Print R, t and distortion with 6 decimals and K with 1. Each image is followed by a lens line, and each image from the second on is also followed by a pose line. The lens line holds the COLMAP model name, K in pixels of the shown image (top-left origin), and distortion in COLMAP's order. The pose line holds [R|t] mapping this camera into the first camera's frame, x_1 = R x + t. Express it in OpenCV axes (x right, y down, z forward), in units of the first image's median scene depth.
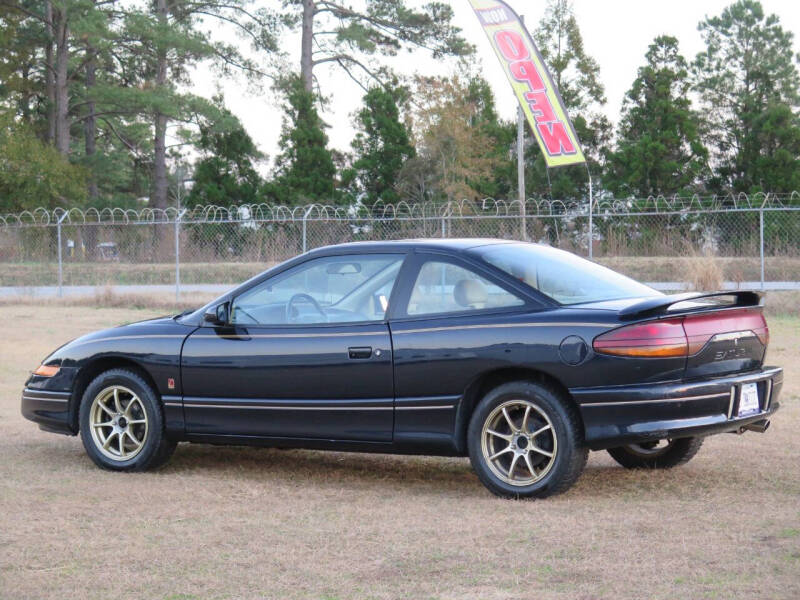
lens RADIAL K [[2001.2, 0, 400.0], [0, 2001.2, 300.0], [0, 0, 1]] dist [0.024345, 0.185067]
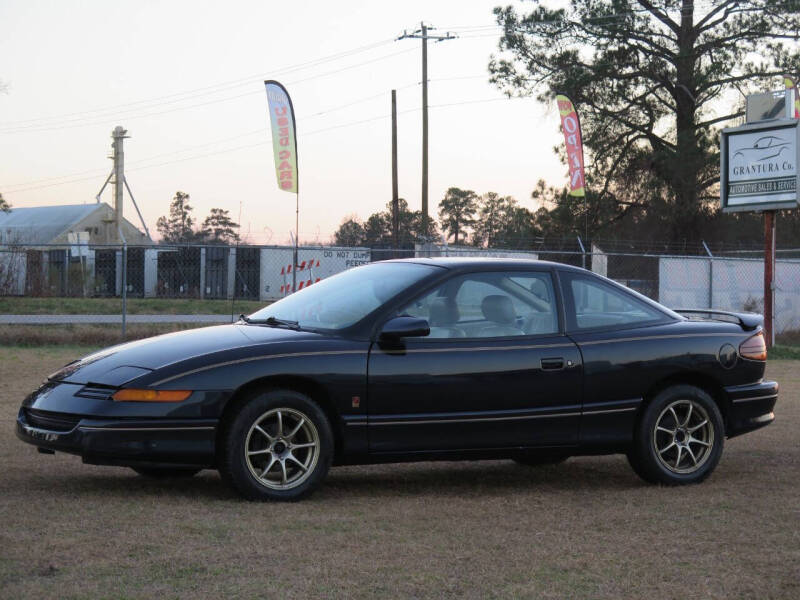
lens RADIAL K [[2001.2, 0, 400.0], [0, 2001.2, 300.0], [0, 0, 1]] dist [0.024345, 0.185067]
pose [[0.495041, 0.009497, 0.868817, -0.999756], [0.003964, 0.999905, -0.013189, 0.006261], [-0.868860, 0.009973, 0.494957, 0.544288]]
